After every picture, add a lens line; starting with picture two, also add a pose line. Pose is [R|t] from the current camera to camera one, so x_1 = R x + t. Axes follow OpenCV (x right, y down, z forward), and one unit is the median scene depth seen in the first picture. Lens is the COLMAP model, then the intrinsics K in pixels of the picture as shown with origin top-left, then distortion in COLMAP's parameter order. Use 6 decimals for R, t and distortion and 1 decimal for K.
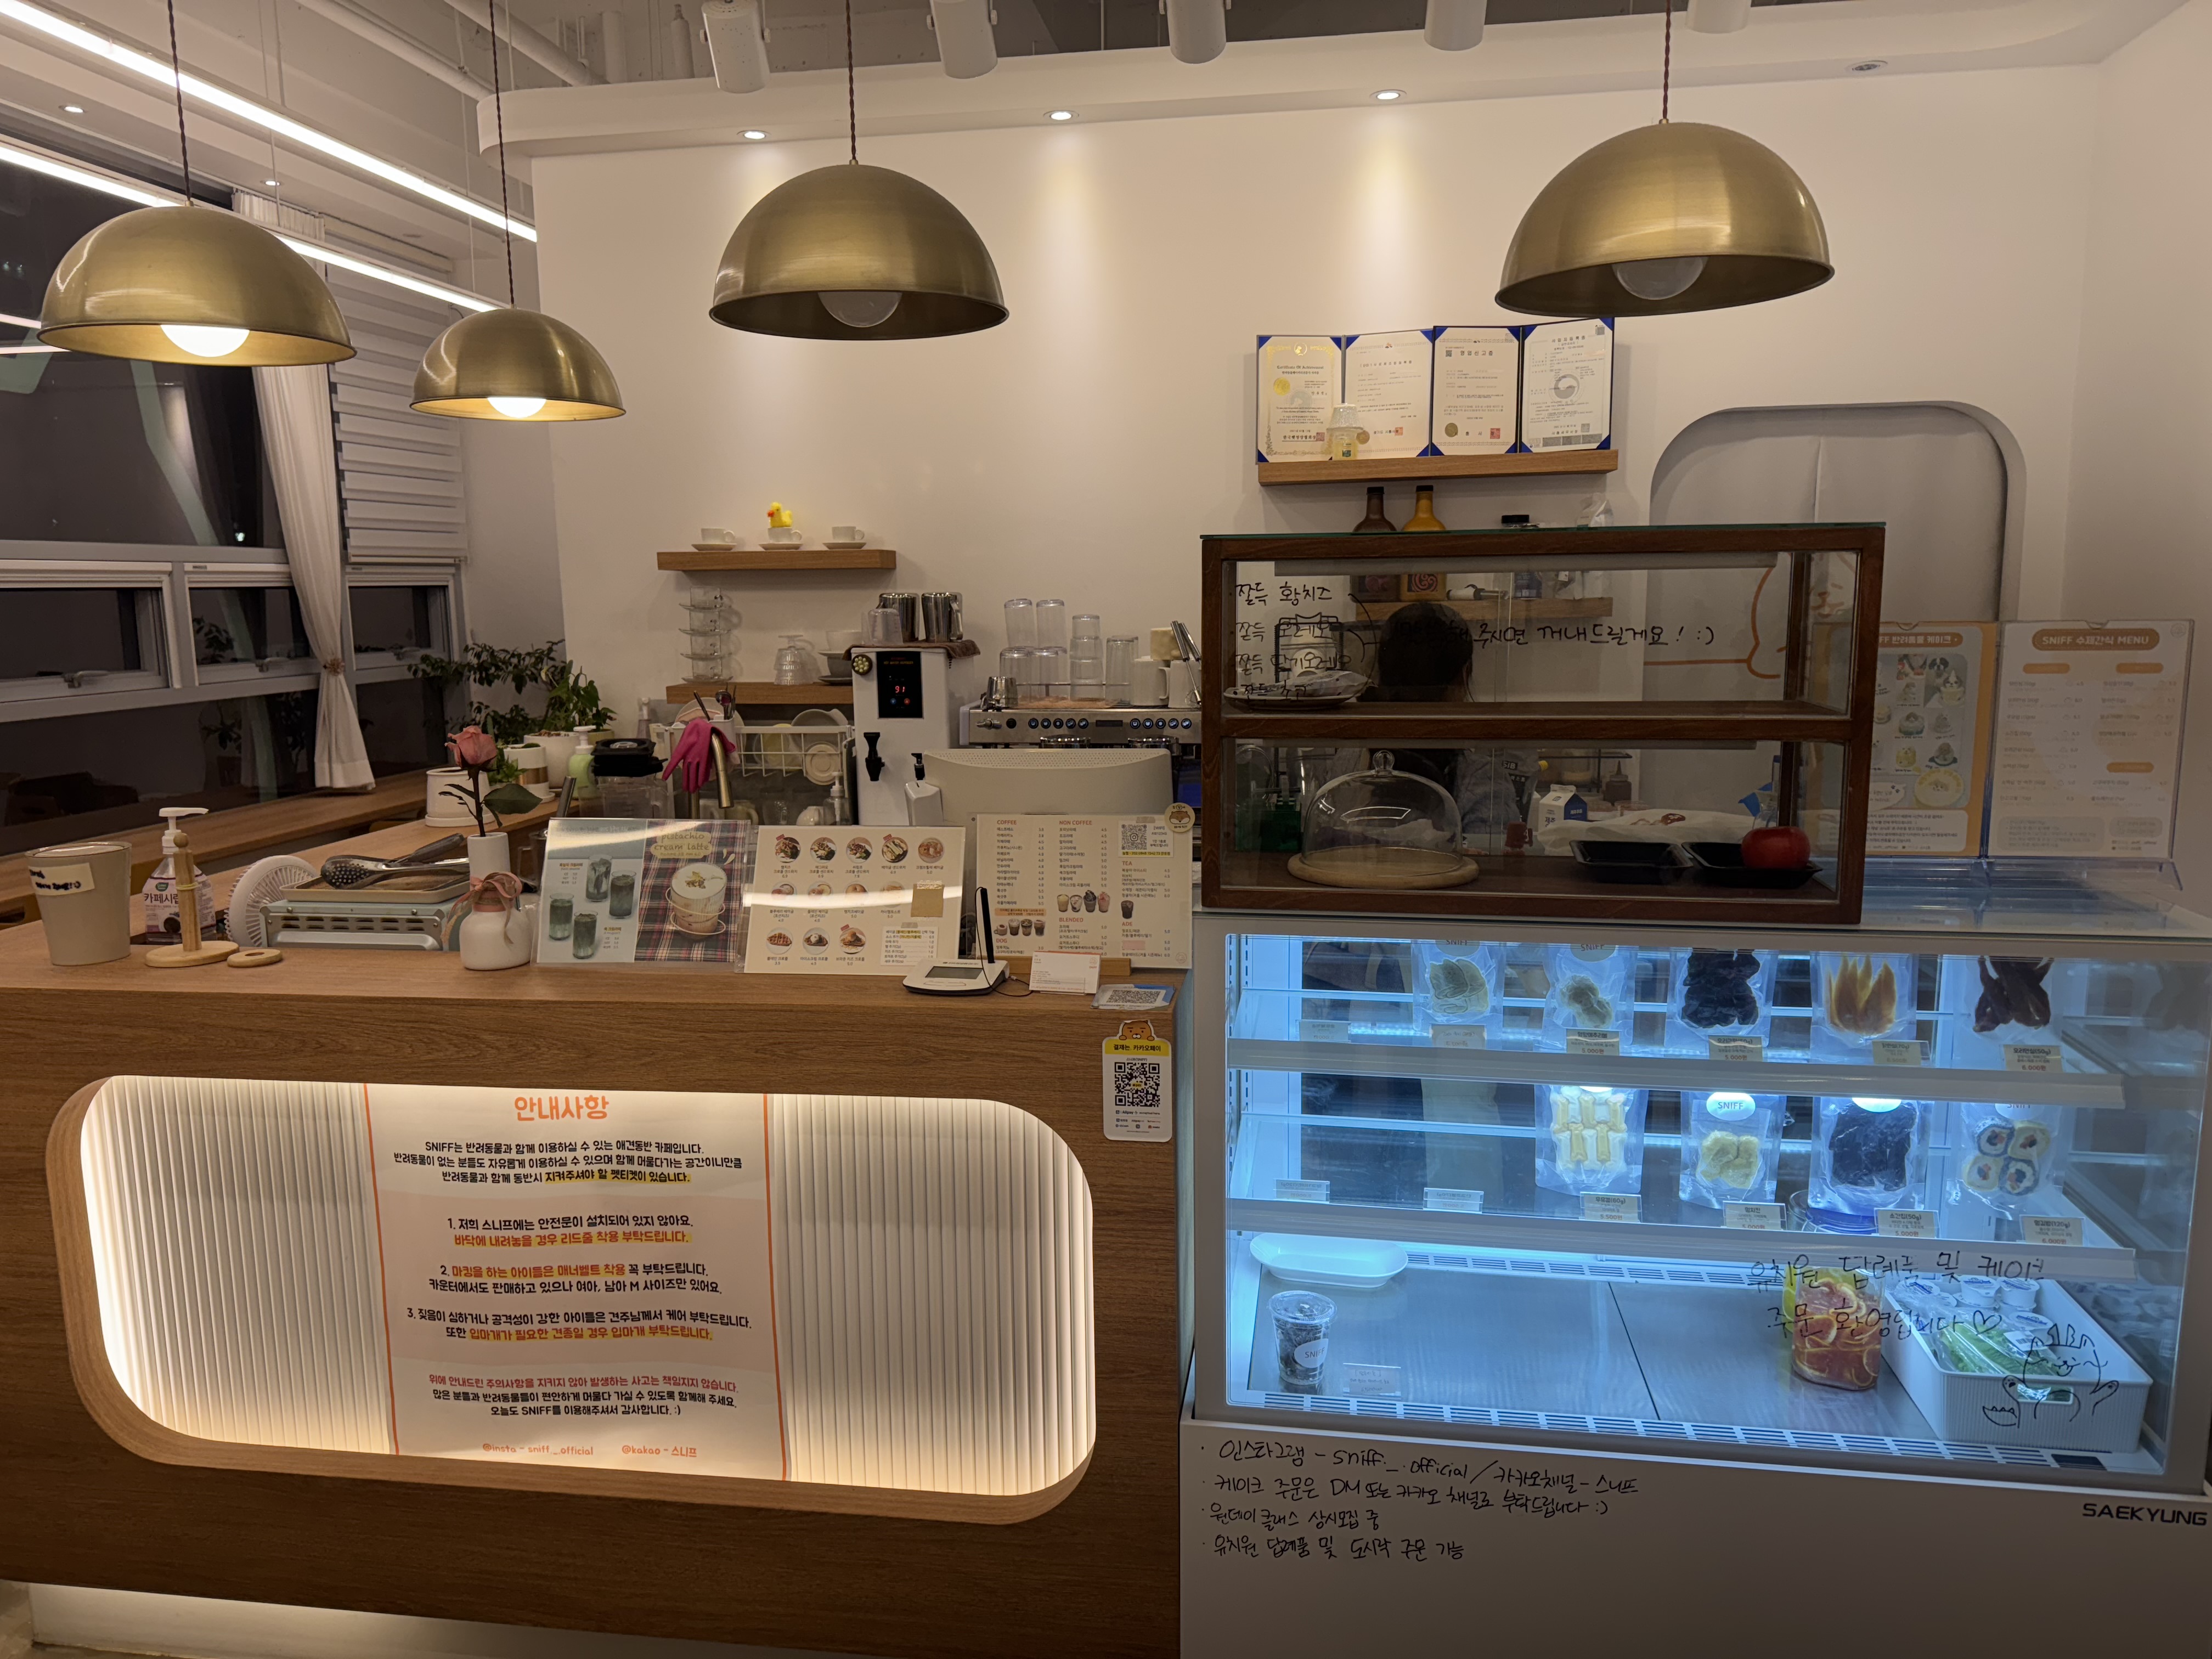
lens RADIAL K [[1545.7, 0, 1107.1], [0, 1545.7, 828.7], [0, 0, 1]] dist [0.004015, -0.007547]
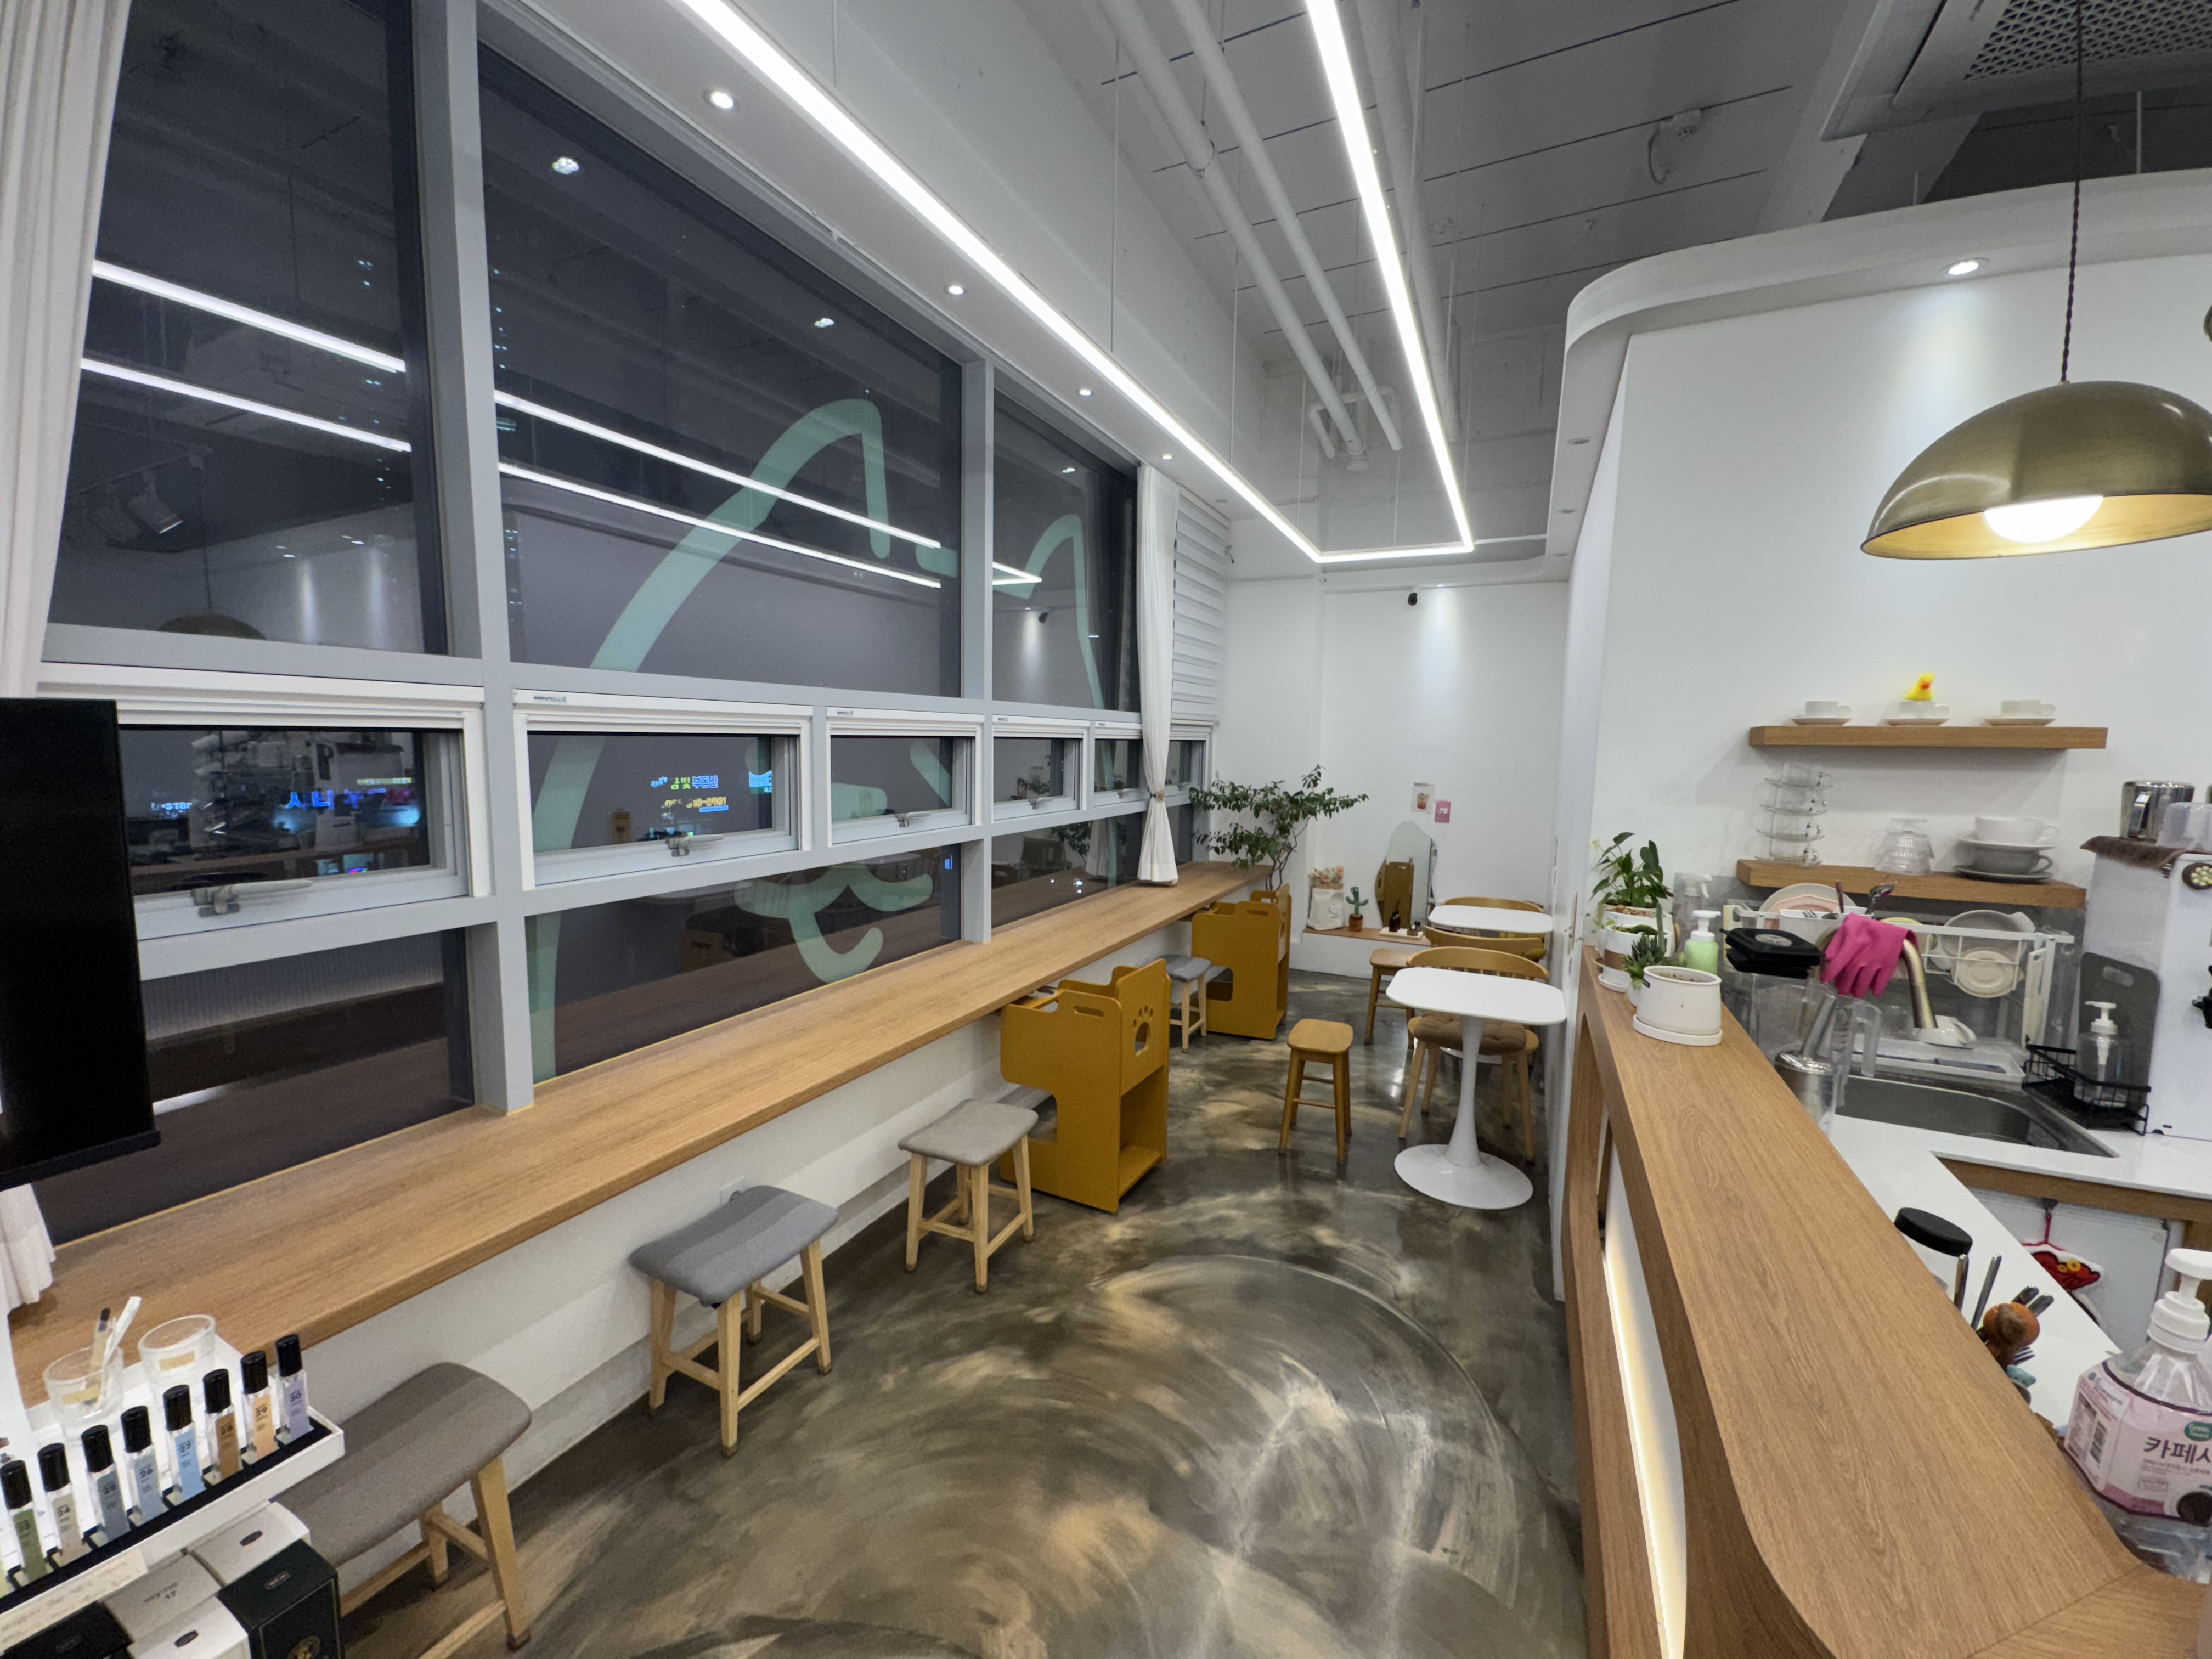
lens RADIAL K [[873.6, 0, 1104.5], [0, 873.6, 823.3], [0, 0, 1]] dist [0.001044, -0.000003]
pose [[0.950868, 0.061371, -0.303452, -0.480506], [-0.079885, 0.995601, -0.048967, -0.058174], [0.299112, 0.070802, 0.951588, 0.360389]]
